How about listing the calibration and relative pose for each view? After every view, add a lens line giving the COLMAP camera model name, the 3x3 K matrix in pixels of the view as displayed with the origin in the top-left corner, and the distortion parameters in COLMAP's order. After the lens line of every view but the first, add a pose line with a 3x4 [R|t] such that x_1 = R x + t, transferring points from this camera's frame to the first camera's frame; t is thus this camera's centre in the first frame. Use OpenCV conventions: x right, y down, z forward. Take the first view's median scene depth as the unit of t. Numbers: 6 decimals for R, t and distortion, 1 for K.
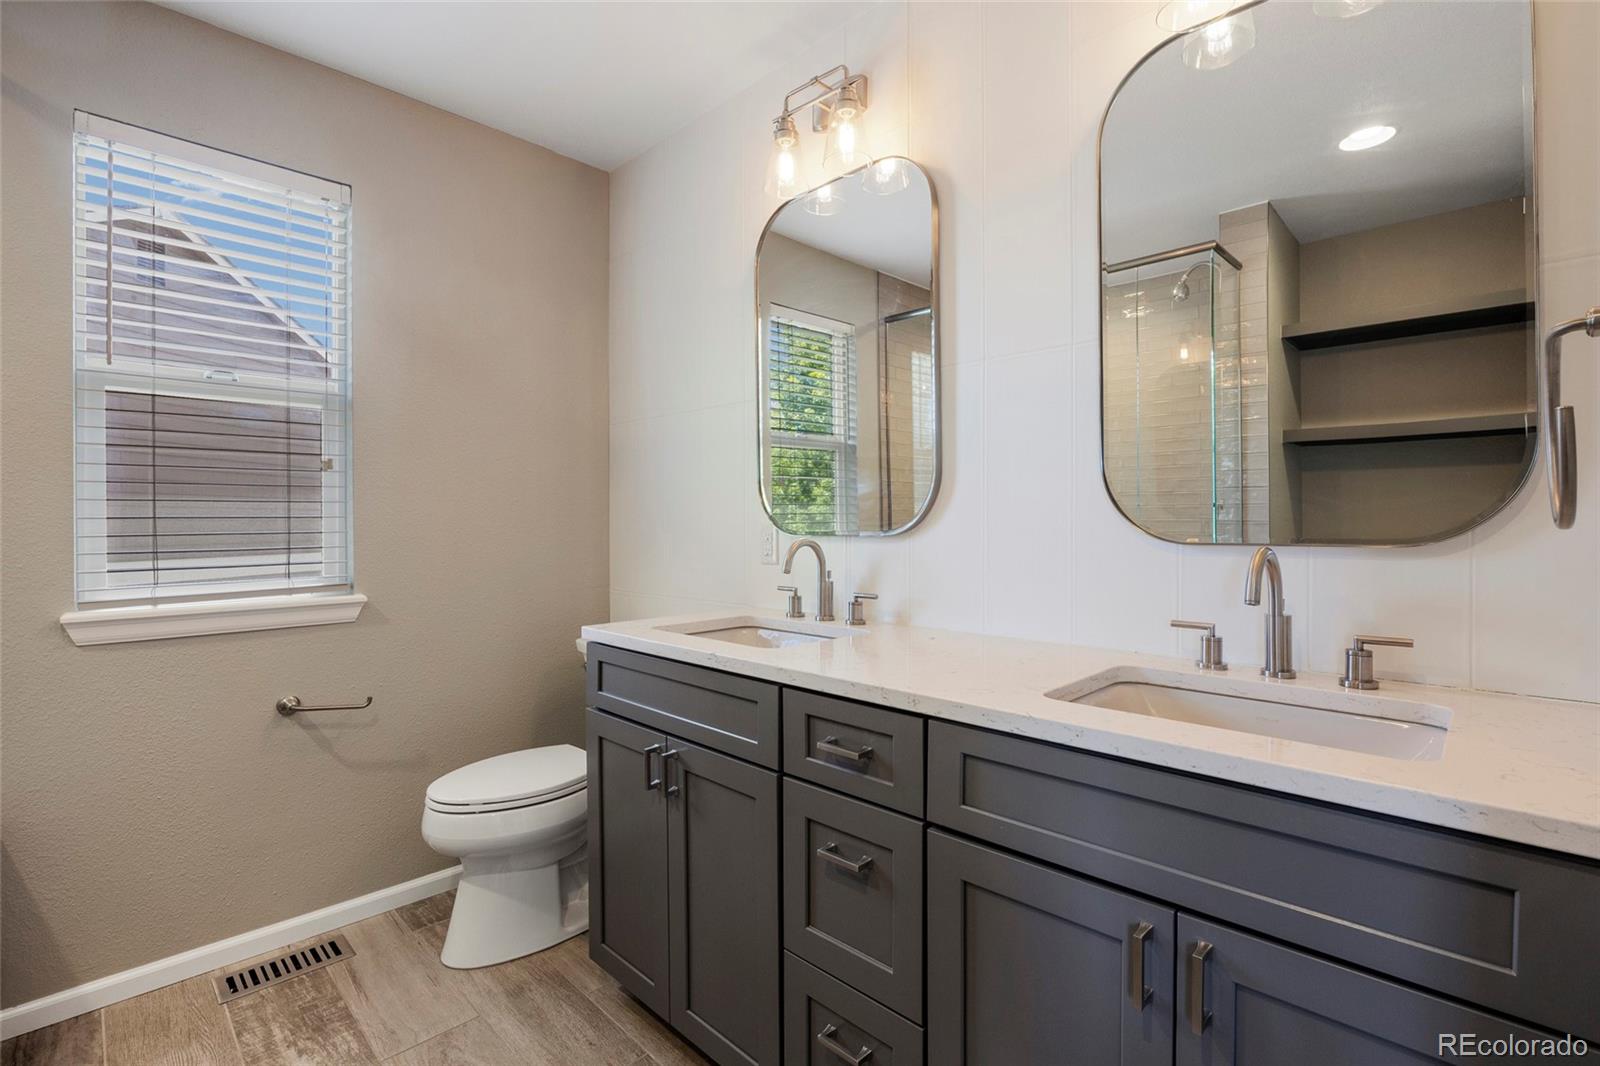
lens RADIAL K [[728.7, 0, 803.5], [0, 728.7, 528.8], [0, 0, 1]] dist [-0.019094, 0.001100]
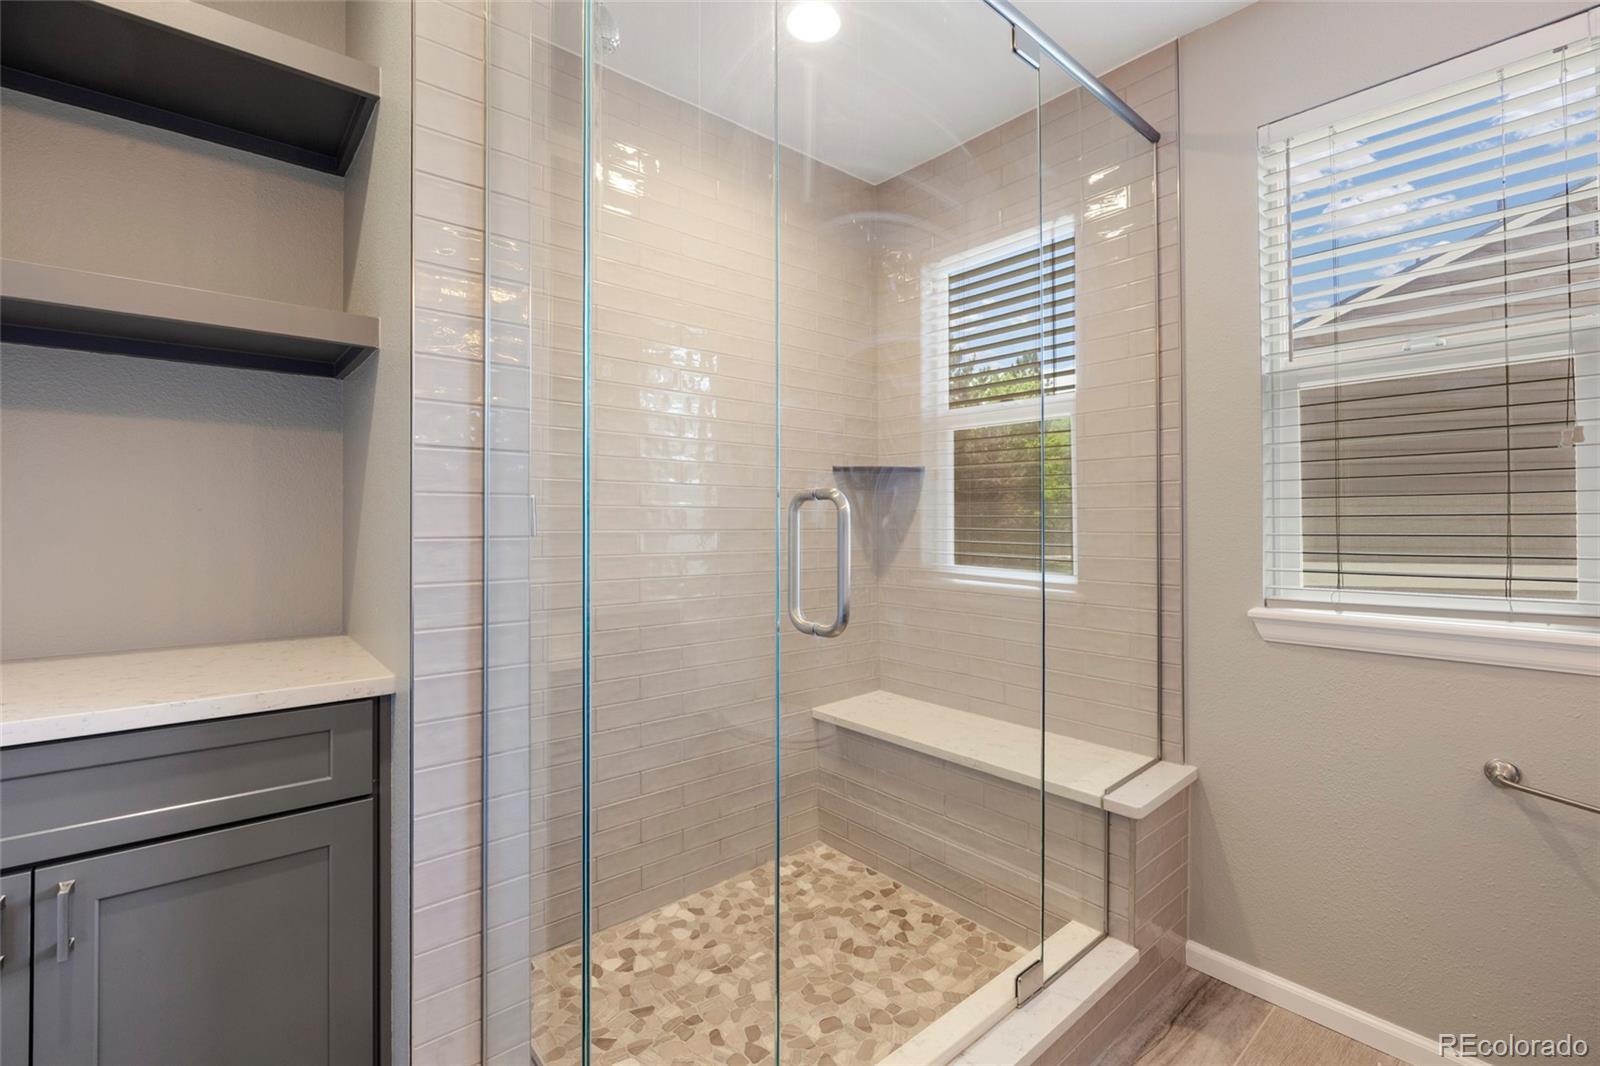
lens RADIAL K [[699.2, 0, 798.6], [0, 699.2, 517.8], [0, 0, 1]] dist [-0.018130, 0.000187]
pose [[-0.086272, -0.006749, -0.996249, 0.037919], [-0.013049, 0.999899, -0.005644, 0.001026], [0.996186, 0.012514, -0.086352, 0.382254]]
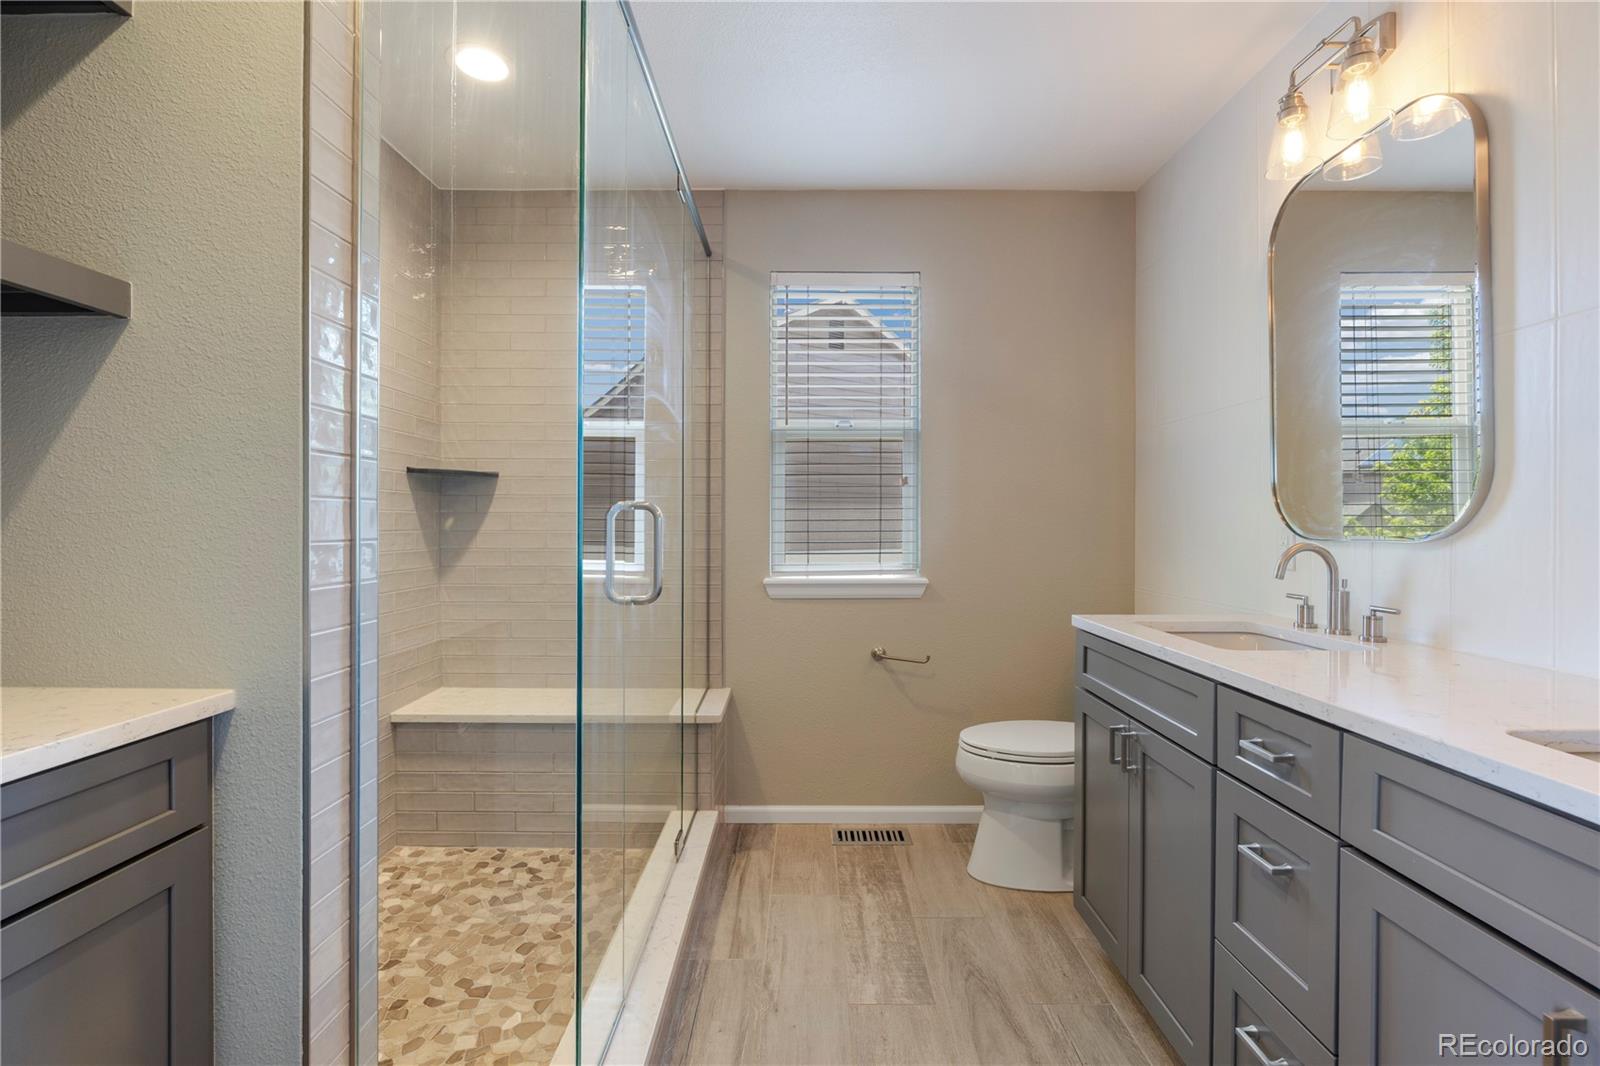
lens RADIAL K [[728.7, 0, 803.5], [0, 728.7, 528.8], [0, 0, 1]] dist [-0.019094, 0.001100]
pose [[0.695761, 0.008643, -0.718221, 0.219988], [-0.010517, 0.999943, 0.001846, 0.000492], [0.718196, 0.006269, 0.695812, -0.103361]]
